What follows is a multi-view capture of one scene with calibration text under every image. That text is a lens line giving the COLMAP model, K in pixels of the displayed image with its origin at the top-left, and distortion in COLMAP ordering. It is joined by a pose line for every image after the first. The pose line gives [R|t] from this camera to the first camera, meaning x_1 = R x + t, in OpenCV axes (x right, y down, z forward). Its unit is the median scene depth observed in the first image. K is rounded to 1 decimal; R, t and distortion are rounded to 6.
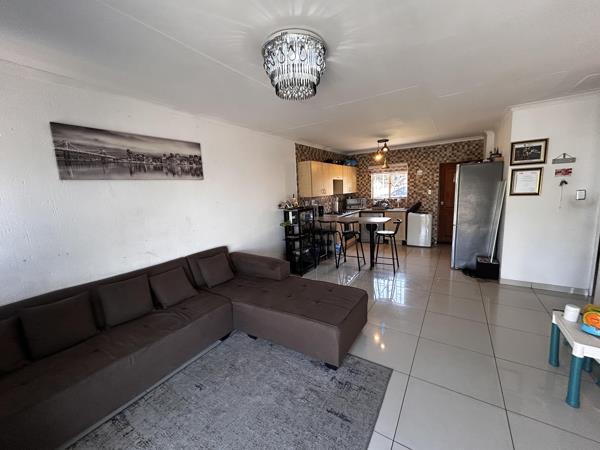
lens RADIAL K [[242.0, 0, 298.4], [0, 242.0, 223.4], [0, 0, 1]] dist [-0.000088, -0.000227]
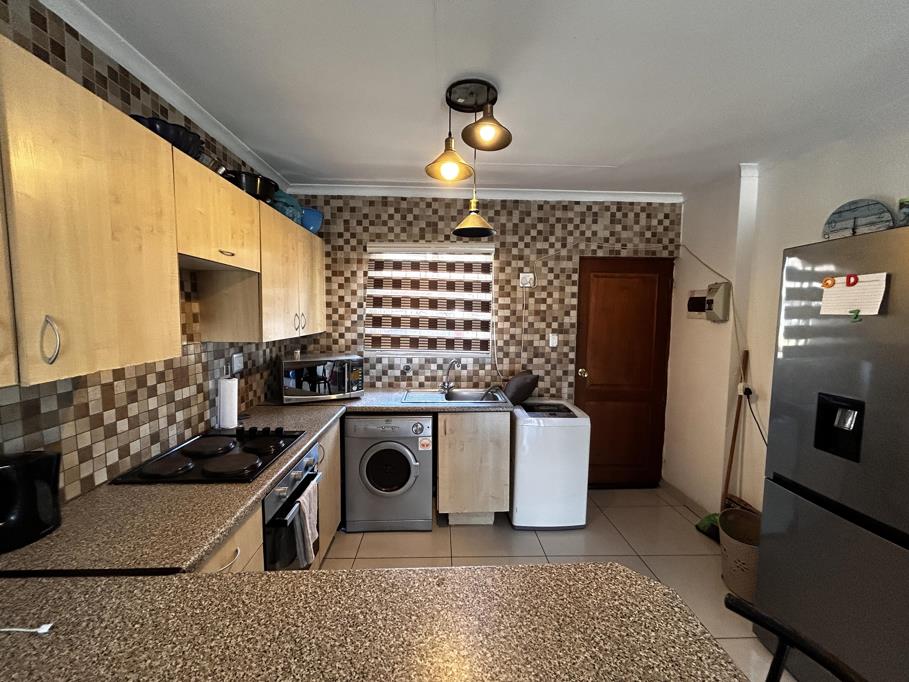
lens RADIAL K [[366.7, 0, 451.0], [0, 366.7, 339.1], [0, 0, 1]] dist [-0.000088, -0.000227]
pose [[0.817747, 0.014353, 0.575400, 0.139163], [0.031585, 0.997064, -0.069759, -0.100777], [-0.574711, 0.075219, 0.814892, 0.674454]]
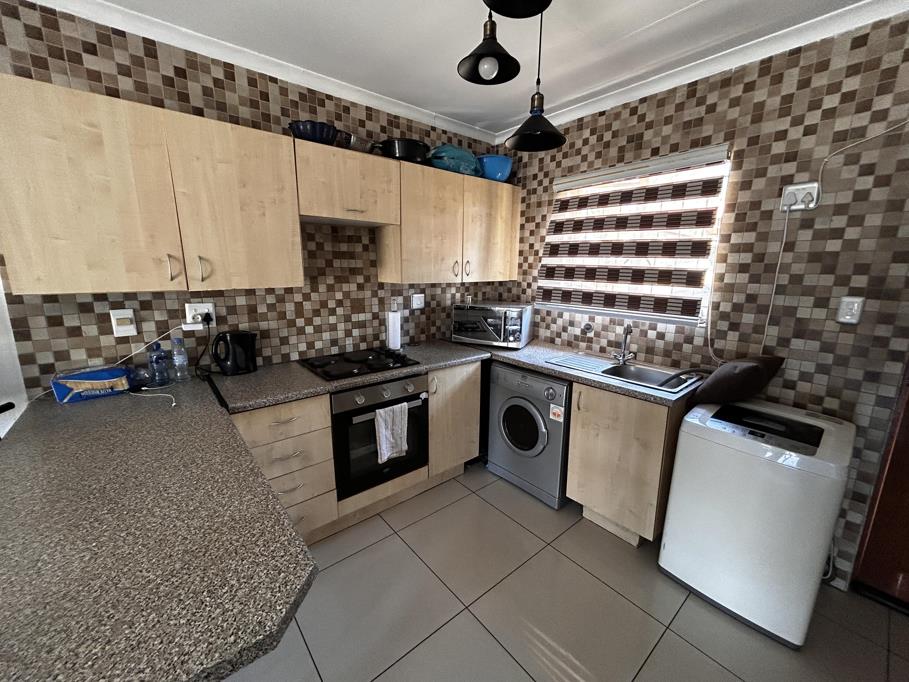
lens RADIAL K [[366.7, 0, 454.1], [0, 366.7, 338.8], [0, 0, 1]] dist [-0.000088, -0.000227]
pose [[0.952866, 0.113868, -0.281212, 0.350411], [-0.095936, 0.992422, 0.076779, -0.102535], [0.287823, -0.046182, 0.956569, 0.670276]]
